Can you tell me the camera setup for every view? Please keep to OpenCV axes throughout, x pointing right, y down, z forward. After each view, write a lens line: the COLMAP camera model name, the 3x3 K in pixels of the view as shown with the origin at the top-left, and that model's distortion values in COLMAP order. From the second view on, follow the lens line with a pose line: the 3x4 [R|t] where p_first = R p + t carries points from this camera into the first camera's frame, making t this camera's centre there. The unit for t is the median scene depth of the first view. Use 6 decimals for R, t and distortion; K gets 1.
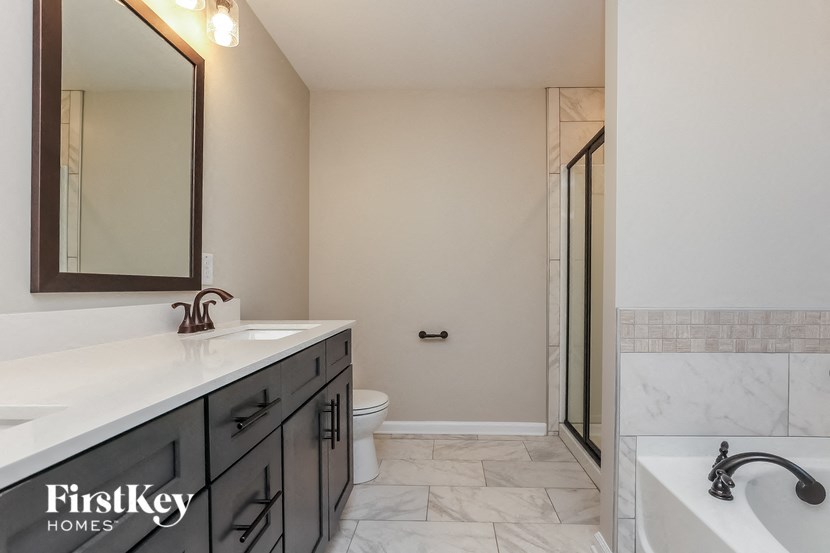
lens RADIAL K [[376.1, 0, 414.5], [0, 376.1, 272.2], [0, 0, 1]] dist [-0.014625, -0.000149]
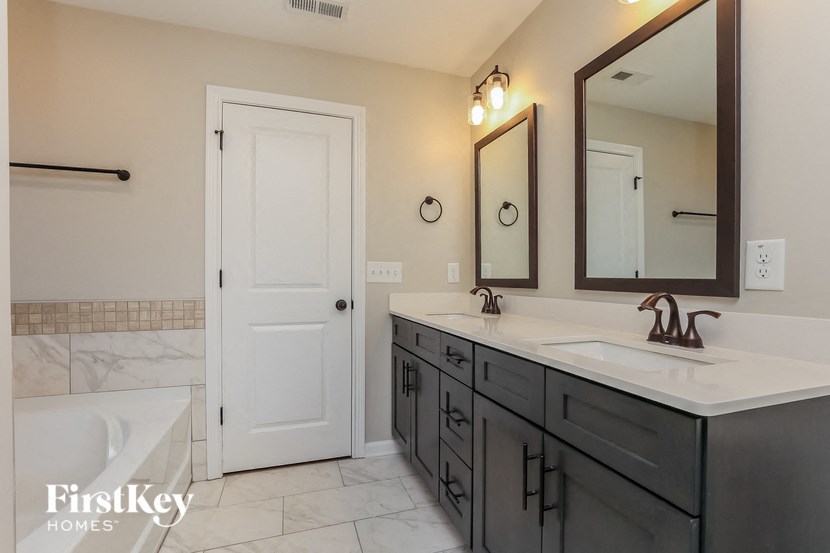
lens RADIAL K [[376.1, 0, 414.5], [0, 376.1, 272.2], [0, 0, 1]] dist [-0.014625, -0.000149]
pose [[-0.856795, -0.036526, -0.514361, 0.407199], [-0.009129, 0.998406, -0.055692, 0.066465], [0.515576, -0.043021, -0.855763, 1.848680]]
